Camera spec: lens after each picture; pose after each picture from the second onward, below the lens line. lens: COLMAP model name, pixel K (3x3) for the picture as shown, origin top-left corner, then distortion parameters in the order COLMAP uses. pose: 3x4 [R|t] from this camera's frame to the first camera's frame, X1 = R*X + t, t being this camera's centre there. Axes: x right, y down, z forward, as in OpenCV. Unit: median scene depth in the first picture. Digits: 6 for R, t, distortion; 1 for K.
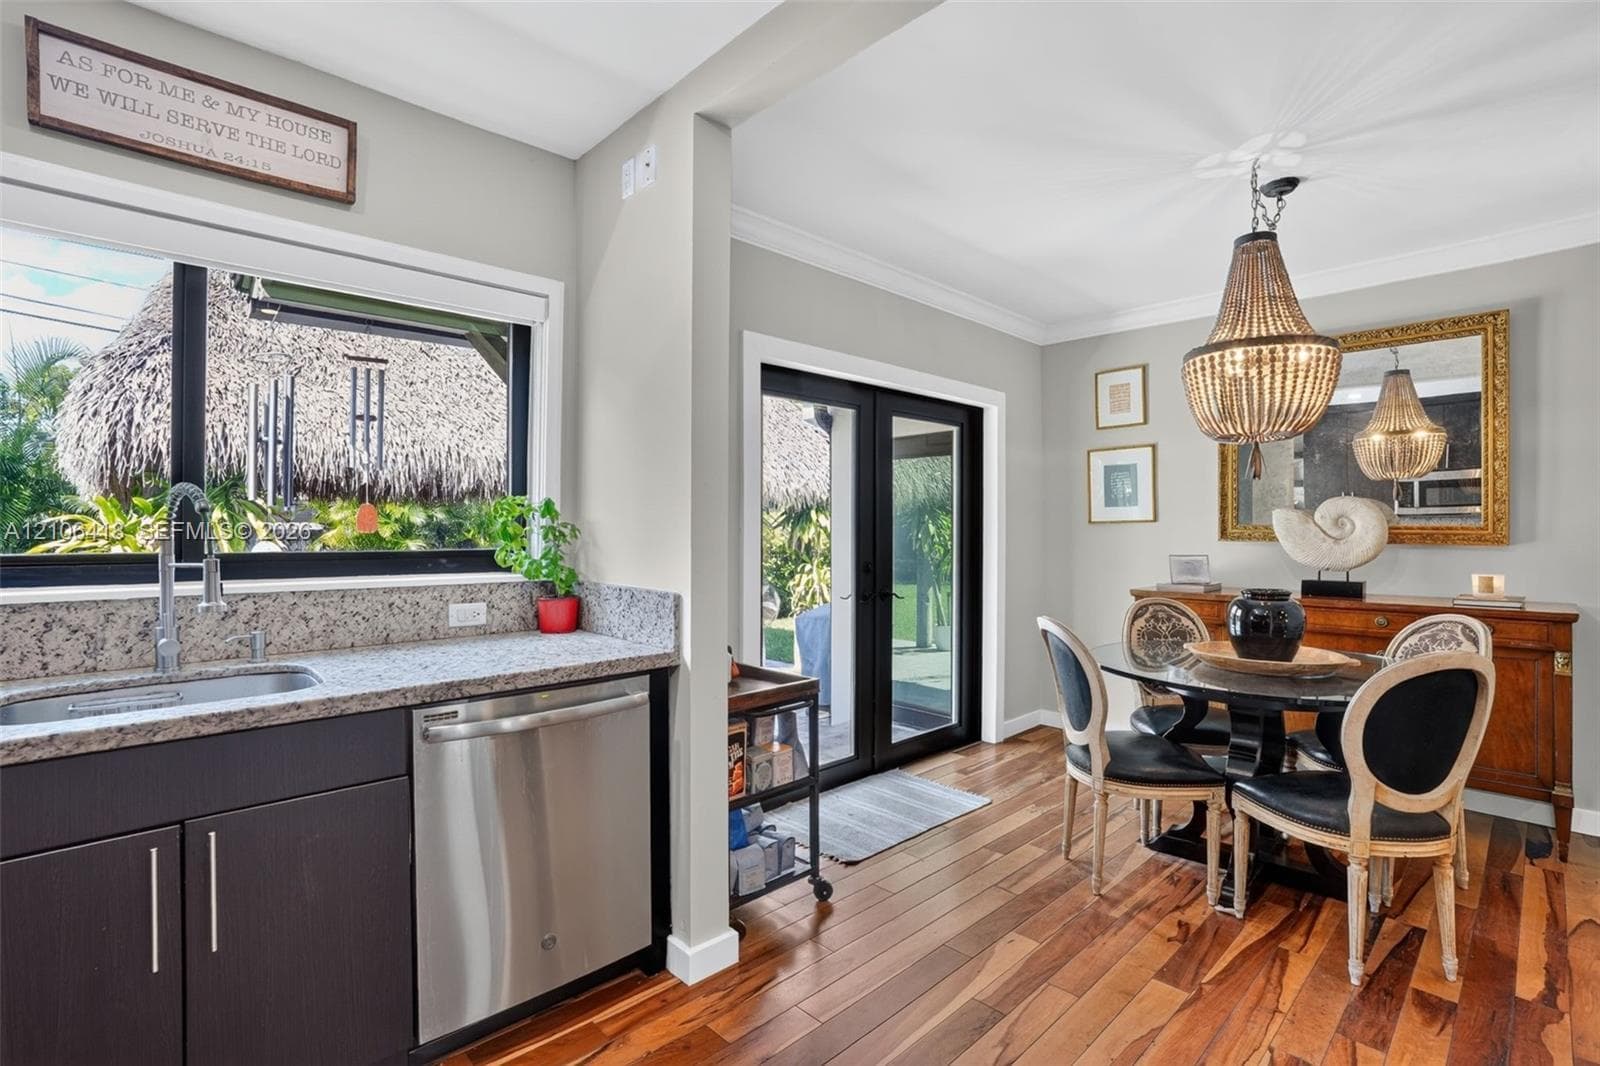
lens RADIAL K [[747.3, 0, 801.9], [0, 747.3, 523.2], [0, 0, 1]] dist [-0.070776, 0.026432]
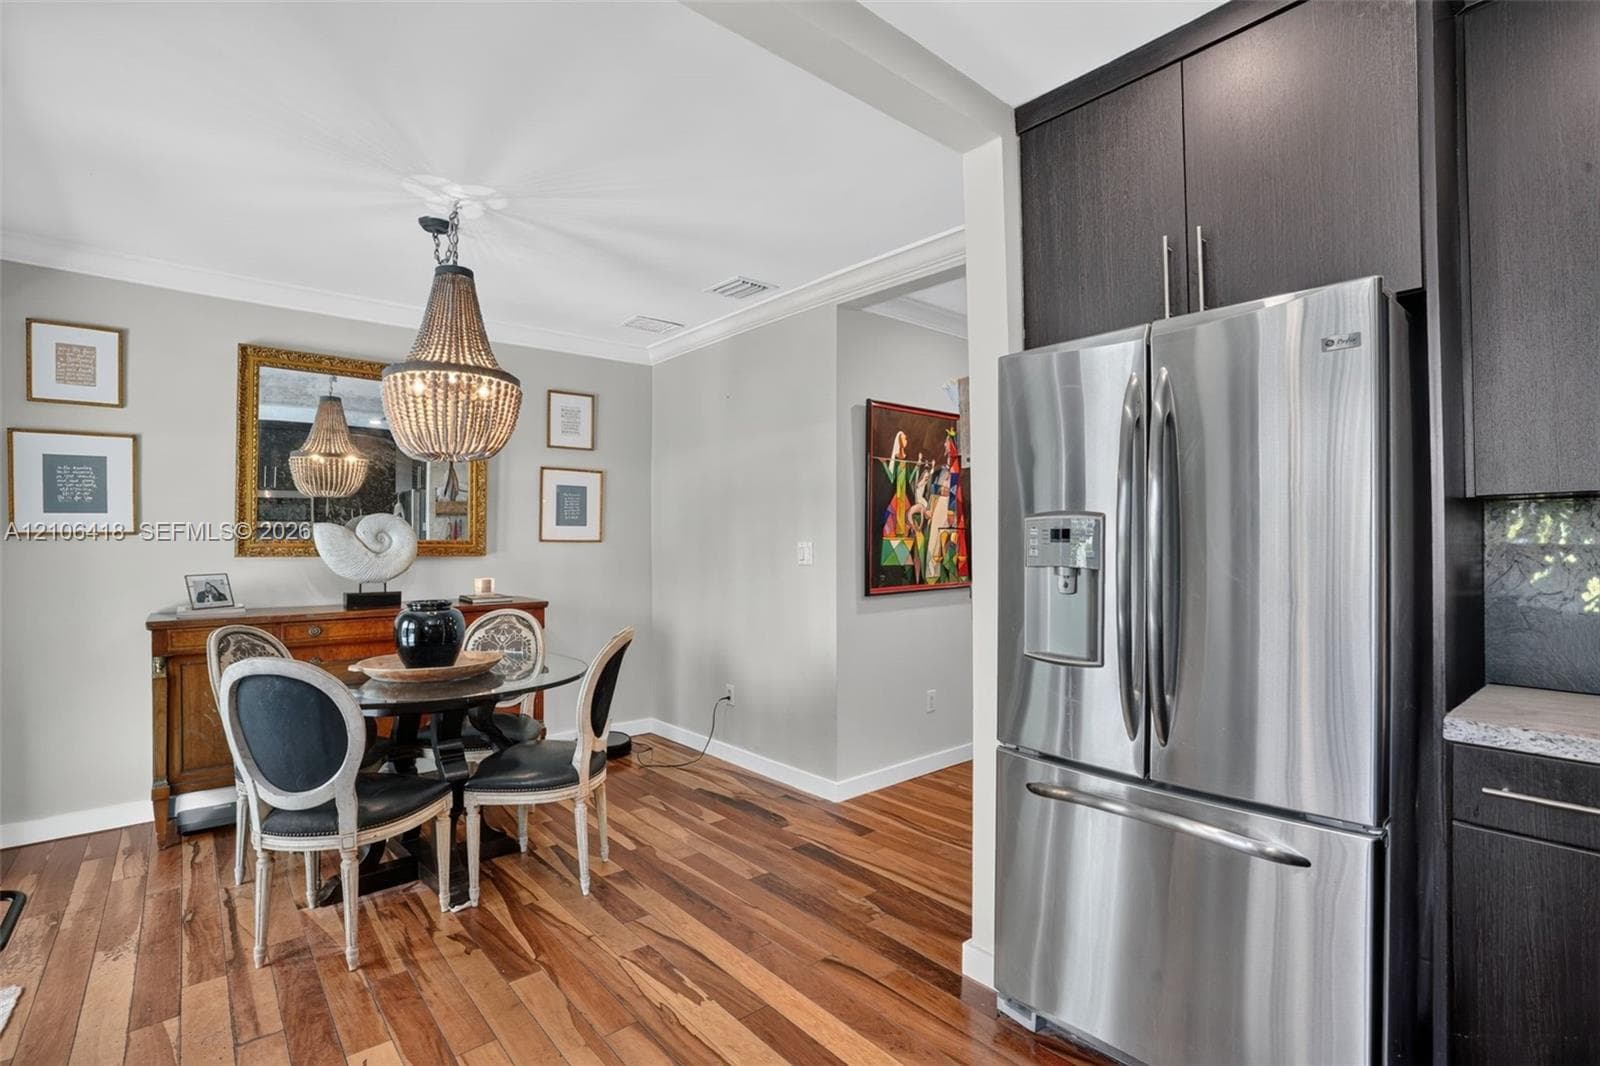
lens RADIAL K [[741.6, 0, 800.0], [0, 741.6, 533.0], [0, 0, 1]] dist [-0.012508, 0.000417]
pose [[0.056806, 0.014065, 0.998286, -0.412774], [-0.005393, 0.999891, -0.013780, 0.005201], [-0.998371, -0.004601, 0.056876, 0.406965]]
